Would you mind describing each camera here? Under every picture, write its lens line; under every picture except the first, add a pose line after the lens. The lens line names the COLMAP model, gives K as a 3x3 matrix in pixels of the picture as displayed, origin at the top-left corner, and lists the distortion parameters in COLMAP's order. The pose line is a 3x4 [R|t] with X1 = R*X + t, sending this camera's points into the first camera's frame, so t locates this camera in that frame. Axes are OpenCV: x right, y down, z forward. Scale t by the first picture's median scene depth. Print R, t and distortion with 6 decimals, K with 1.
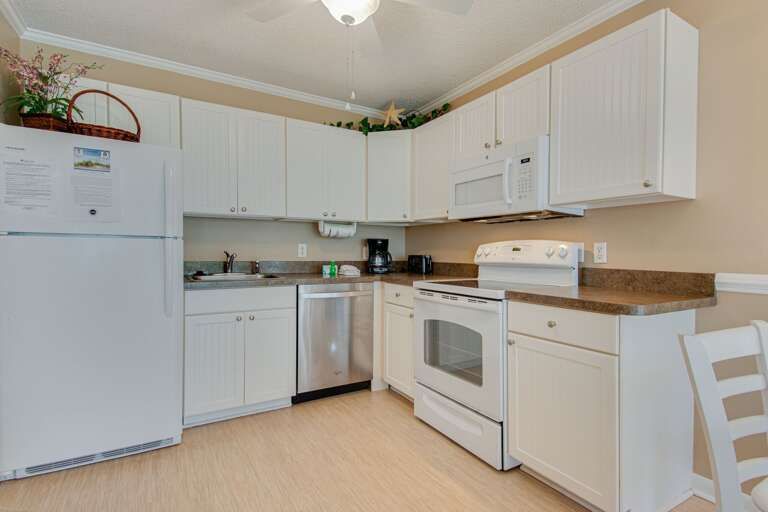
lens RADIAL K [[388.5, 0, 383.3], [0, 388.5, 254.7], [0, 0, 1]] dist [0.022135, -0.004559]
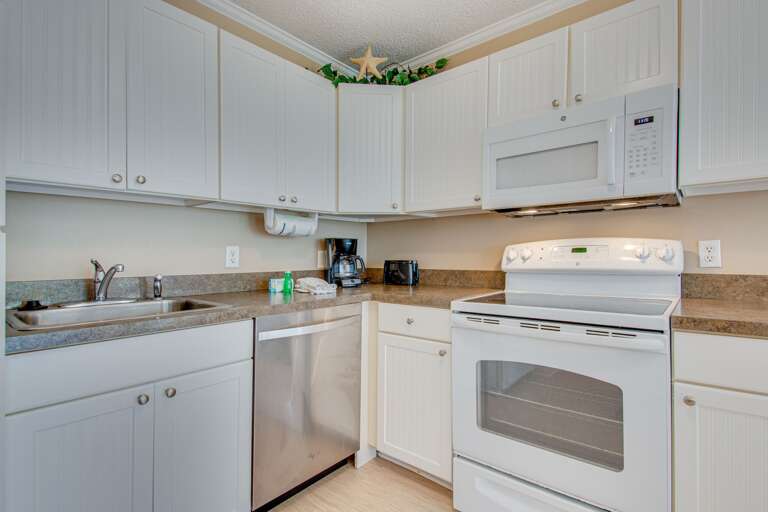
lens RADIAL K [[388.5, 0, 395.0], [0, 388.5, 249.5], [0, 0, 1]] dist [0.022135, -0.004559]
pose [[0.938504, -0.007571, 0.345185, -0.225397], [0.016190, 0.999625, -0.022092, -0.004779], [-0.344888, 0.026322, 0.938275, 0.398898]]
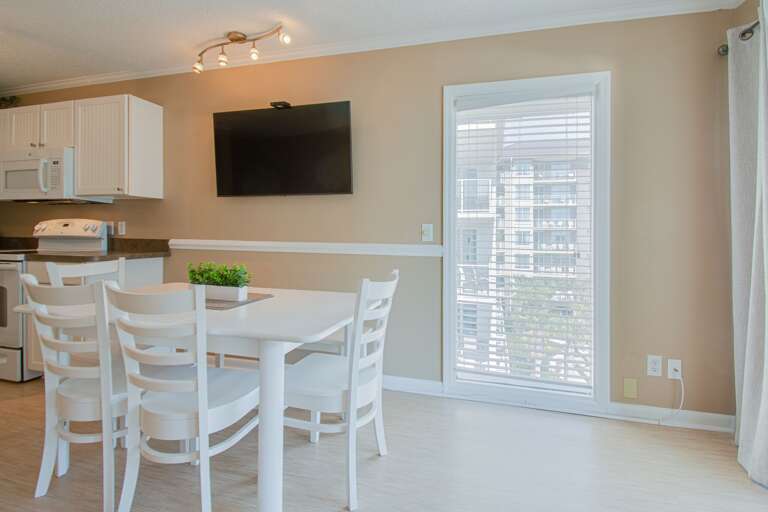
lens RADIAL K [[368.6, 0, 420.3], [0, 368.6, 235.7], [0, 0, 1]] dist [-0.003666, -0.001058]
pose [[0.697878, -0.004546, 0.716202, 0.269815], [0.002177, 0.999989, 0.004226, 0.017224], [-0.716213, -0.001390, 0.697880, -0.707066]]
